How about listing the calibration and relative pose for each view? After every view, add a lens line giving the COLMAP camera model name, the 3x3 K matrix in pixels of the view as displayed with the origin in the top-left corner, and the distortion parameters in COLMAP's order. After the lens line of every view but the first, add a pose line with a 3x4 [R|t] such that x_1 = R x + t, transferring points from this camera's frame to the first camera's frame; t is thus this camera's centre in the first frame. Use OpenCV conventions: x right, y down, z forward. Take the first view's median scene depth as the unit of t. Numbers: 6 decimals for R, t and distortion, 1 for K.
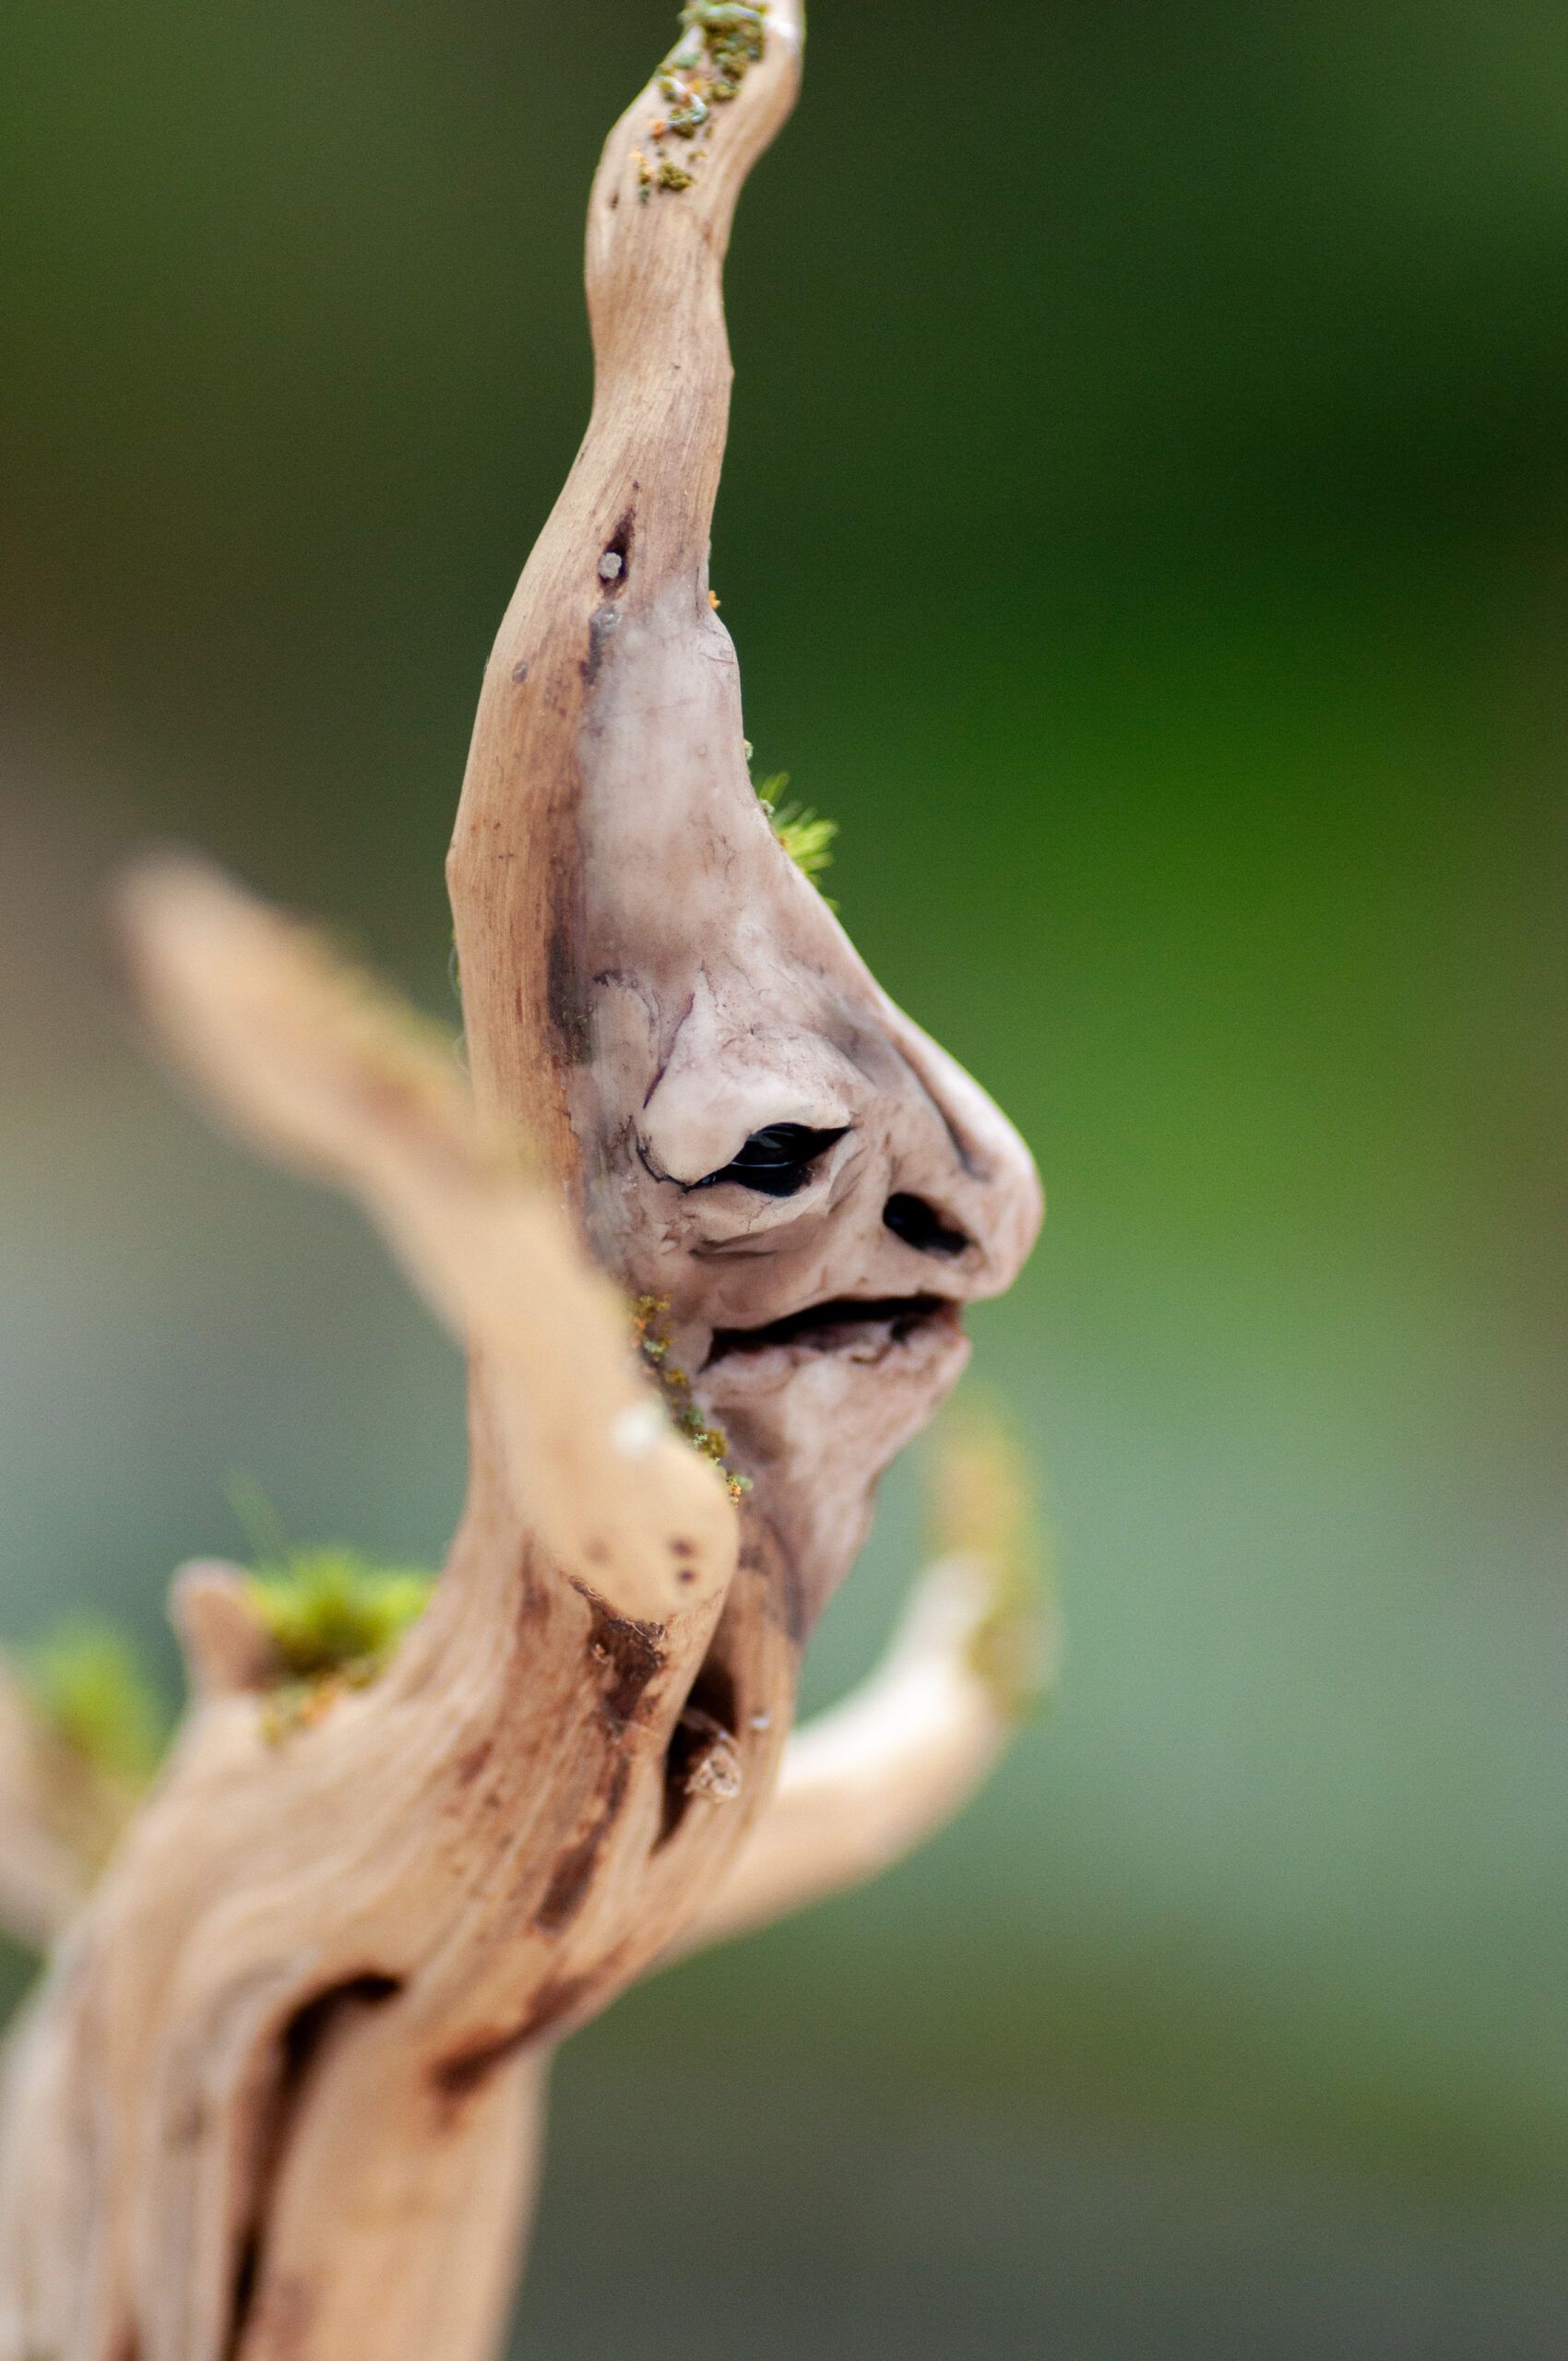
lens RADIAL K [[10550.2, 0, 782.7], [0, 10550.2, 1168.0], [0, 0, 1]] dist [0.250833, 0.000000]
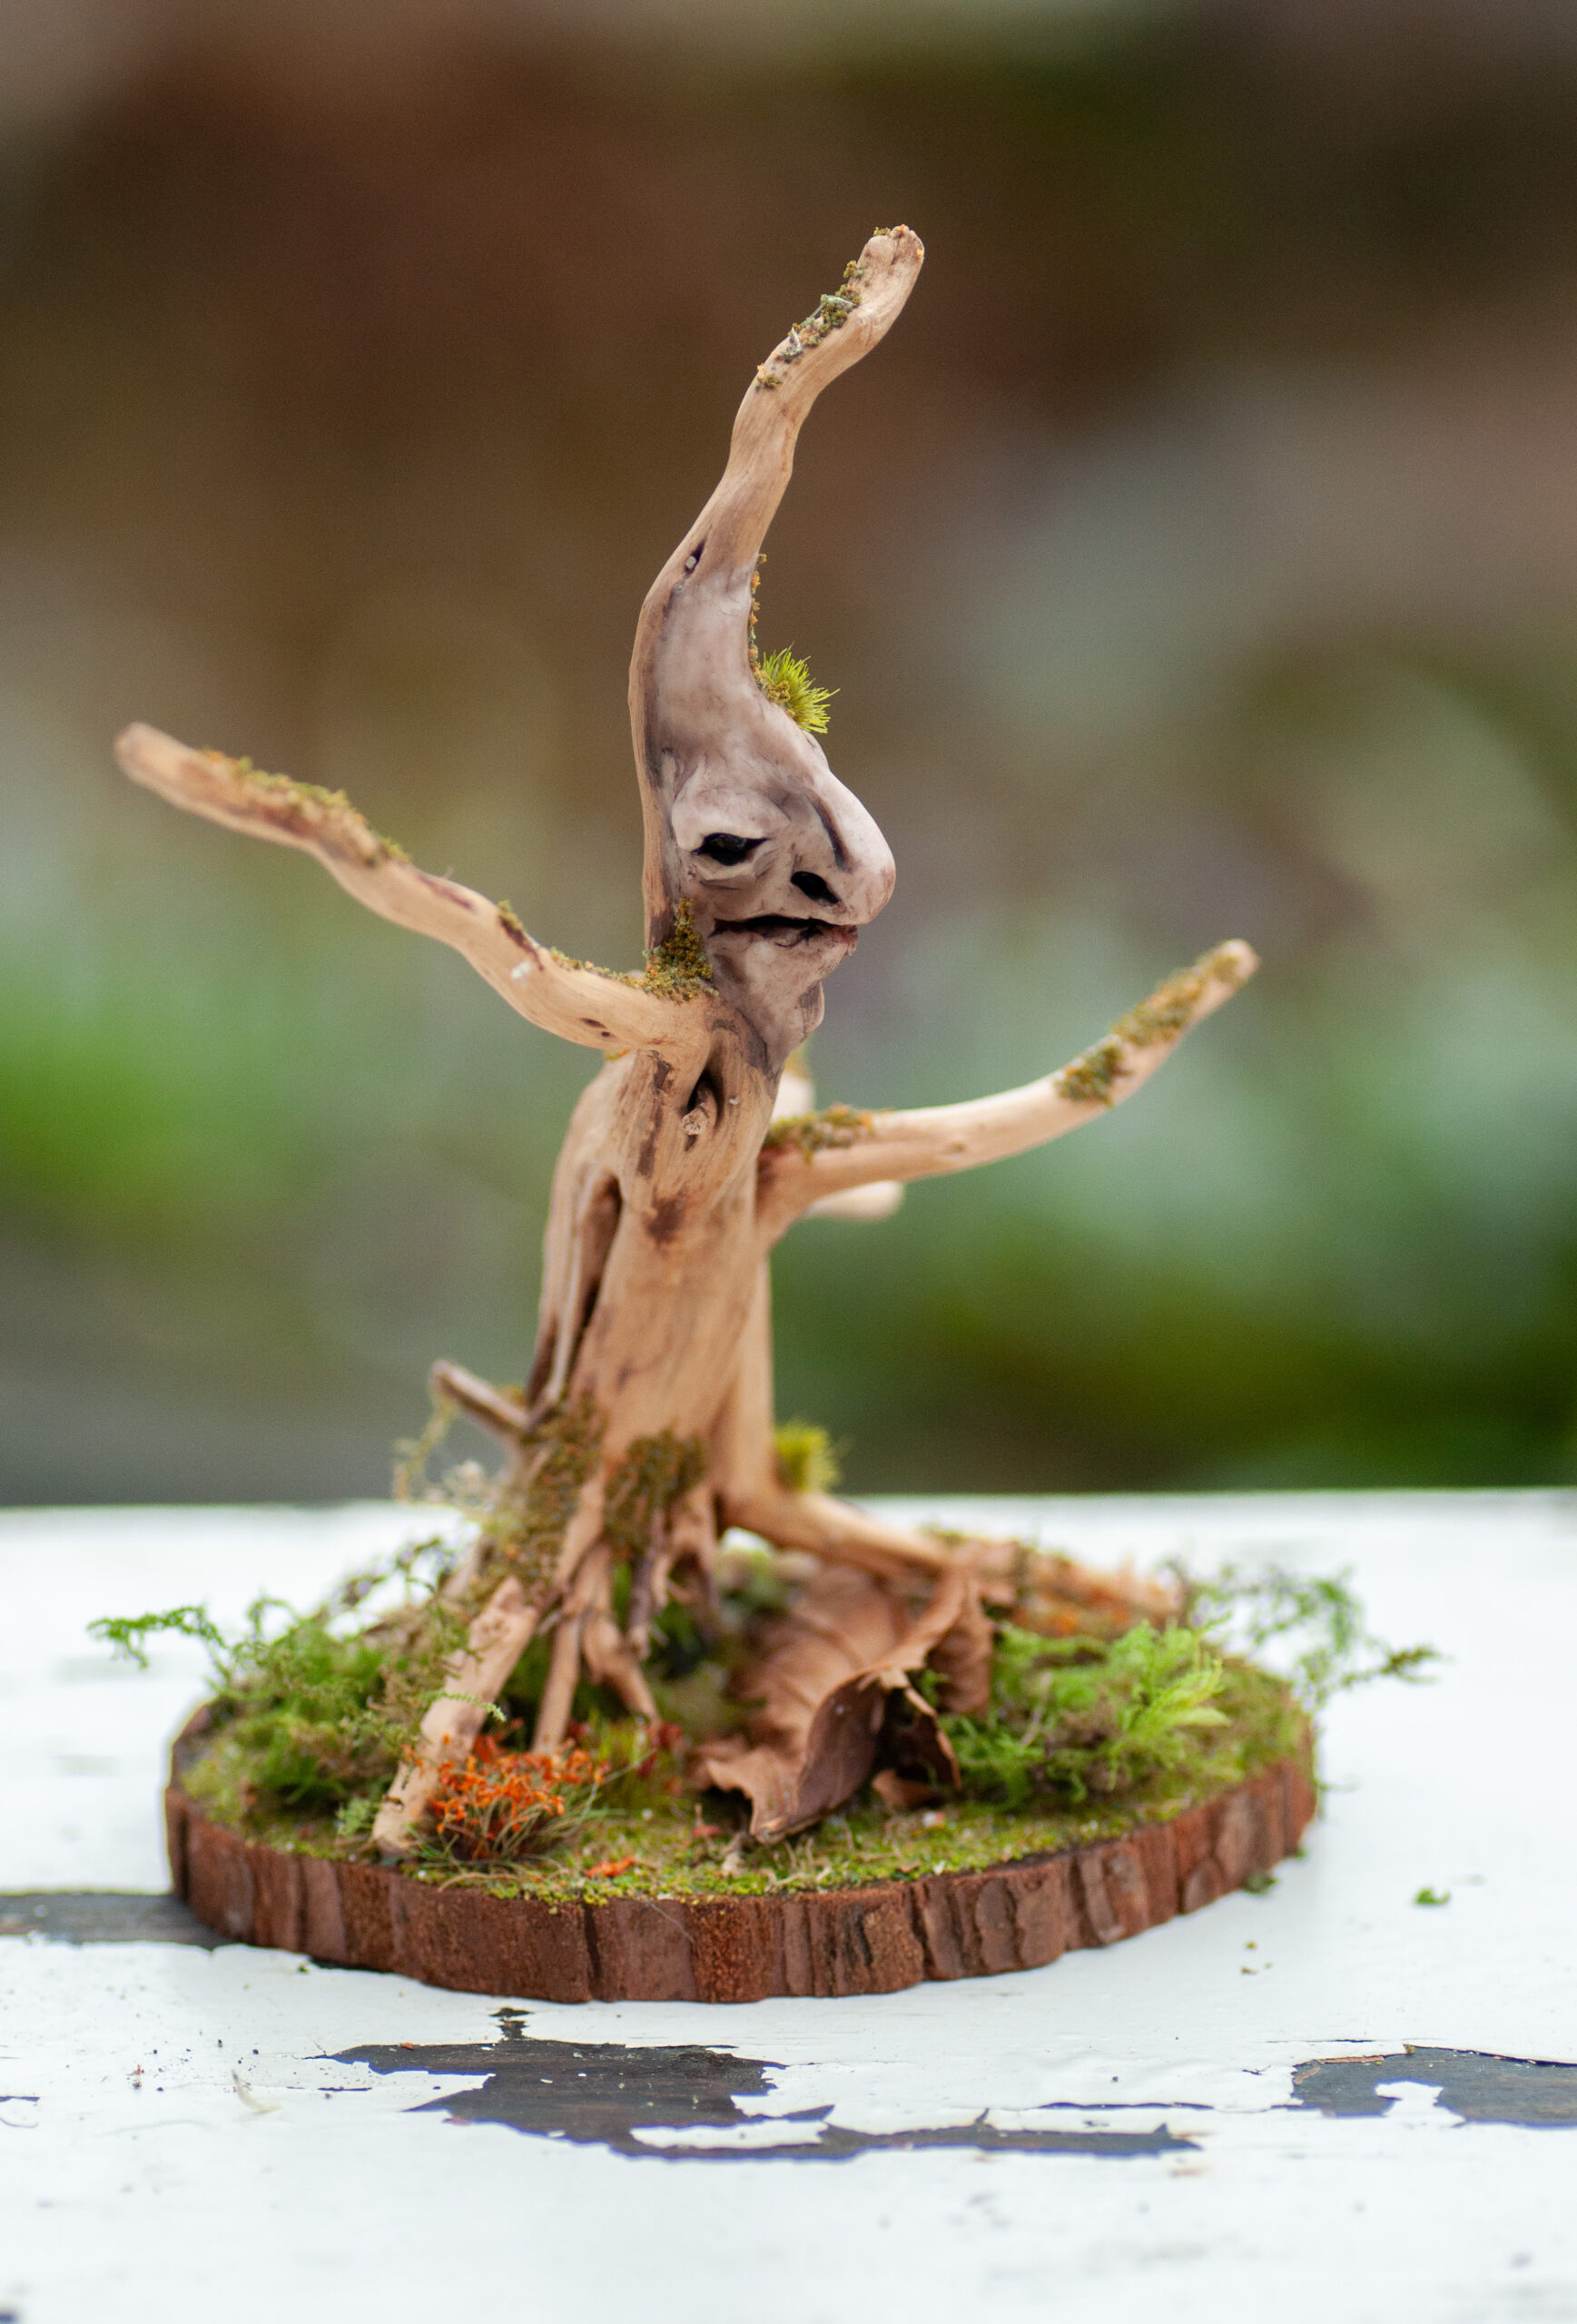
lens RADIAL K [[10130.0, 0, 788.8], [0, 10130.0, 1151.1], [0, 0, 1]] dist [0.210740, 0.000000]
pose [[0.828659, 0.200237, -0.522714, 1.085331], [-0.124522, 0.976371, 0.176616, -0.302278], [0.545728, -0.081265, 0.834013, -0.705821]]
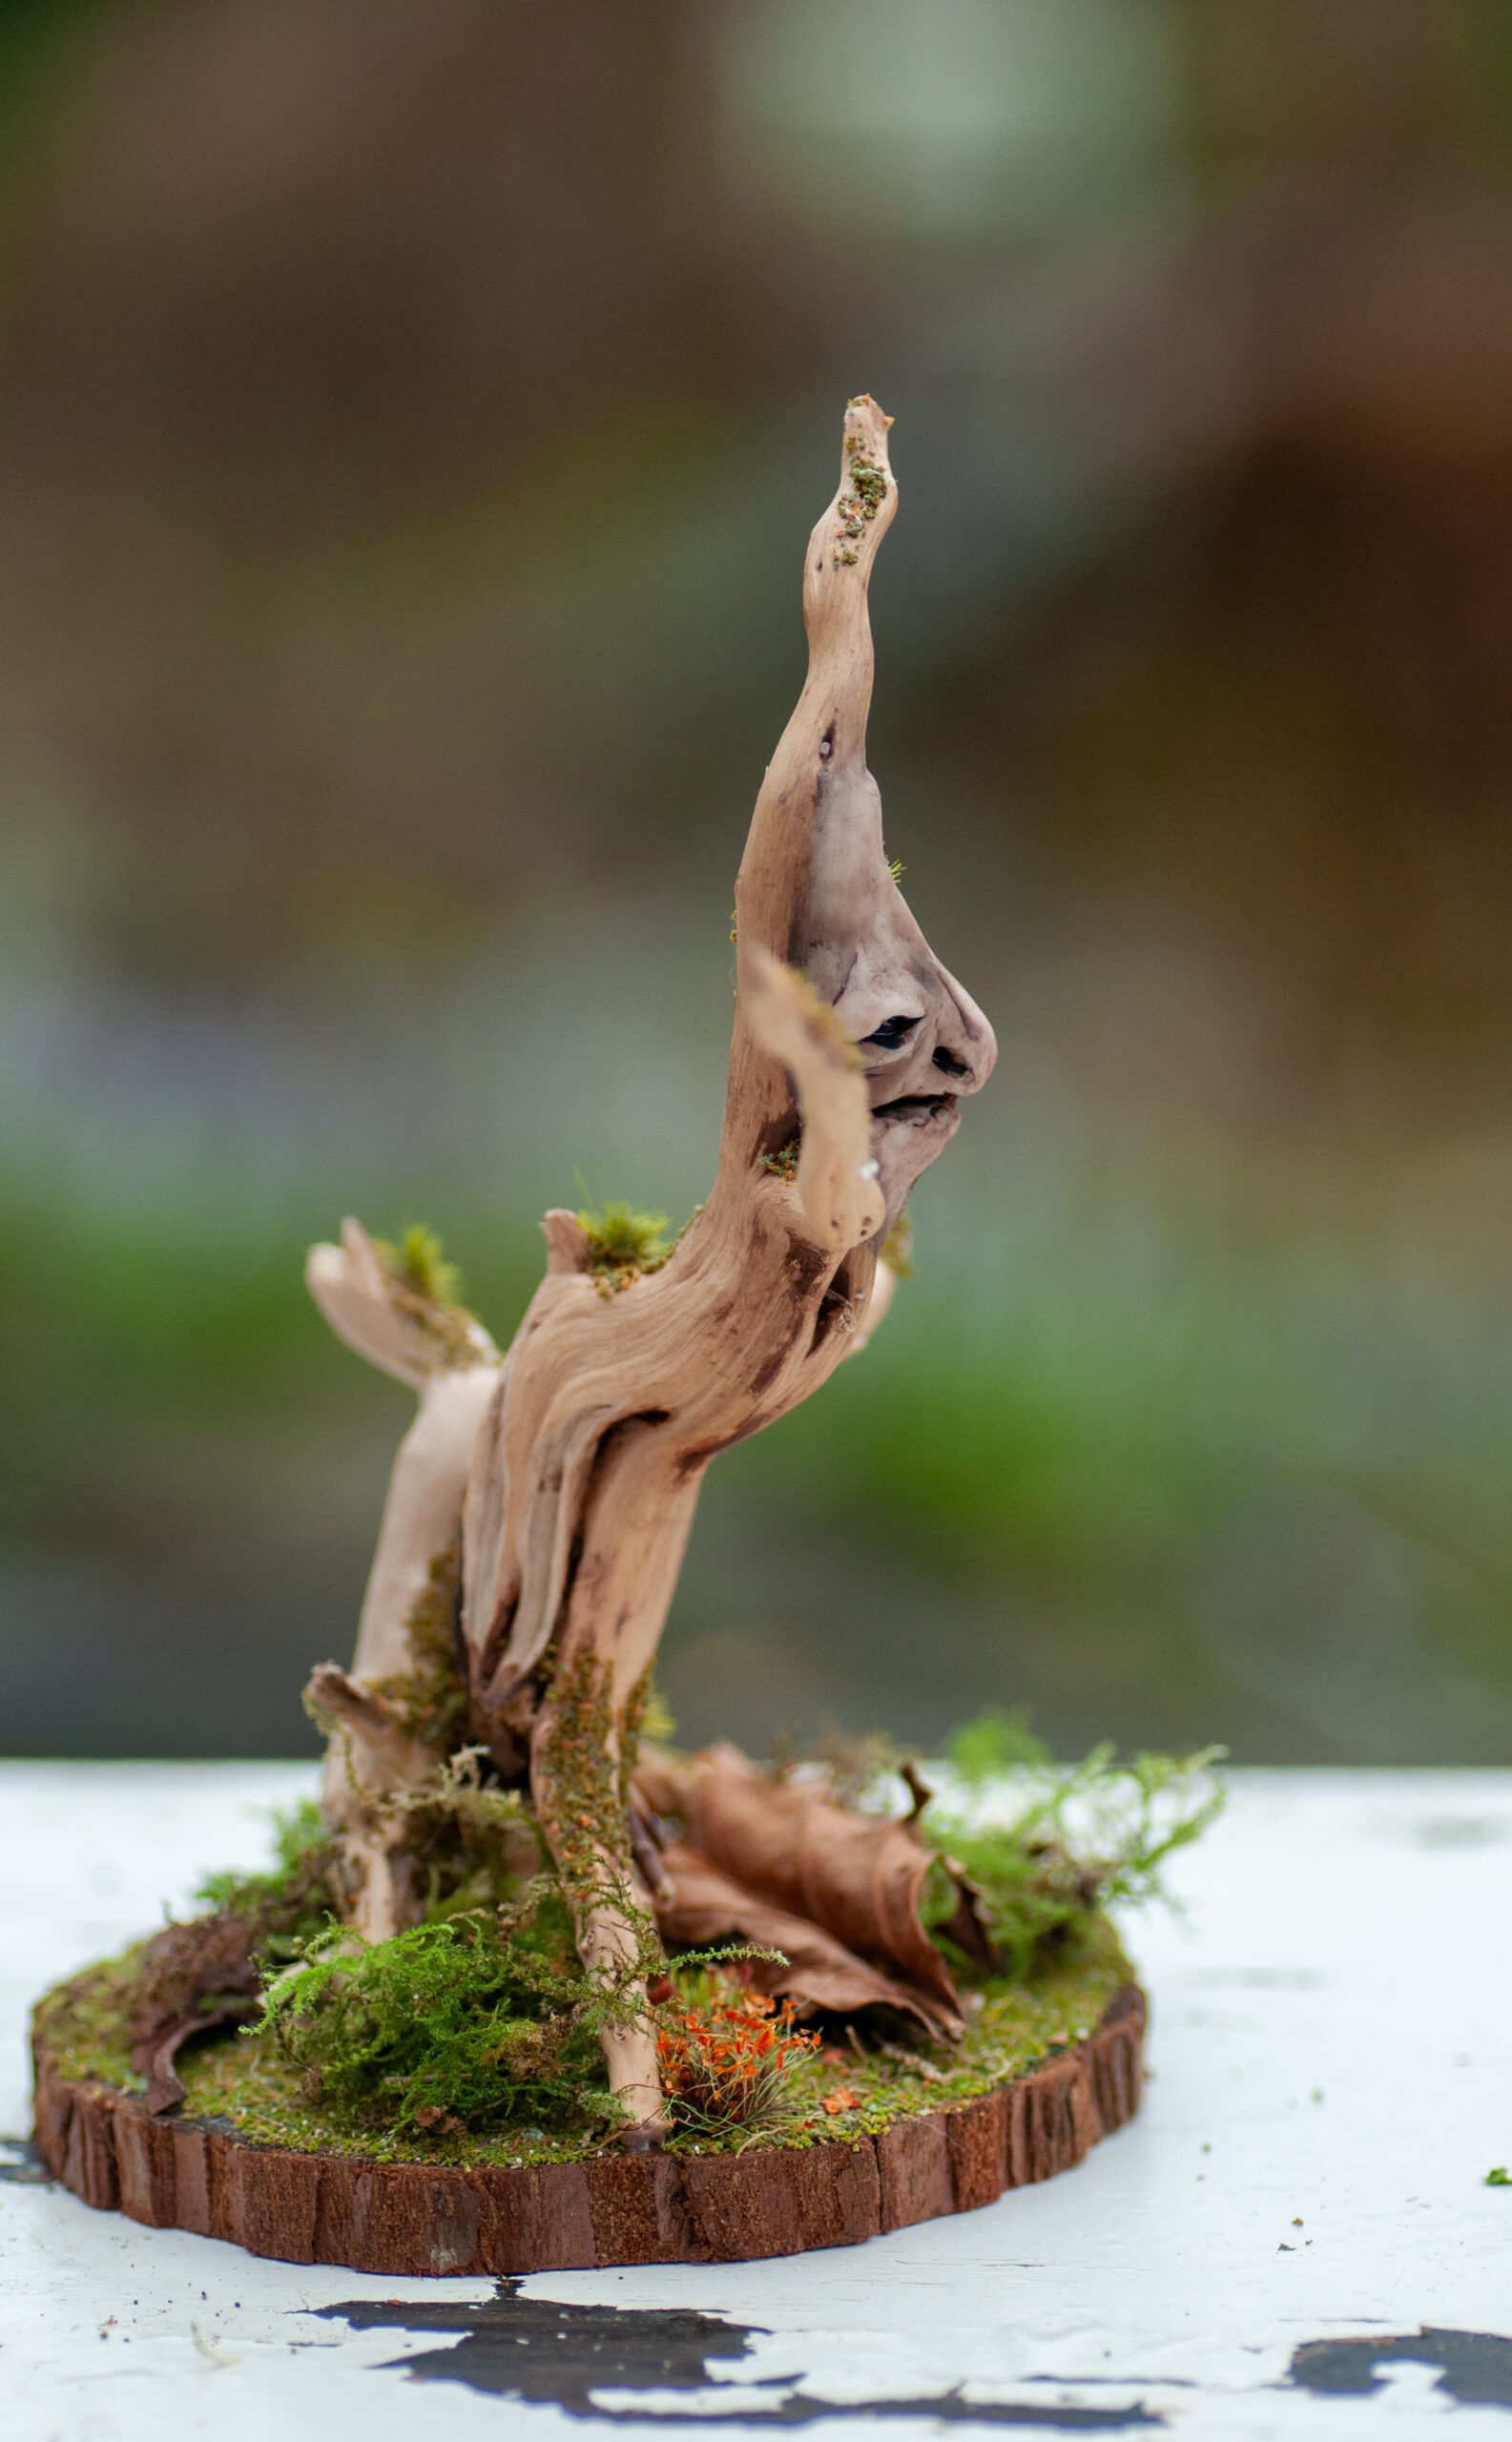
lens RADIAL K [[10199.9, 0, 755.9], [0, 10199.9, 1239.1], [0, 0, 1]] dist [0.195805, 0.000000]
pose [[0.986839, 0.020953, 0.160342, -0.348520], [-0.032761, 0.996913, 0.071356, -0.102717], [-0.158351, -0.075670, 0.984479, -0.989781]]
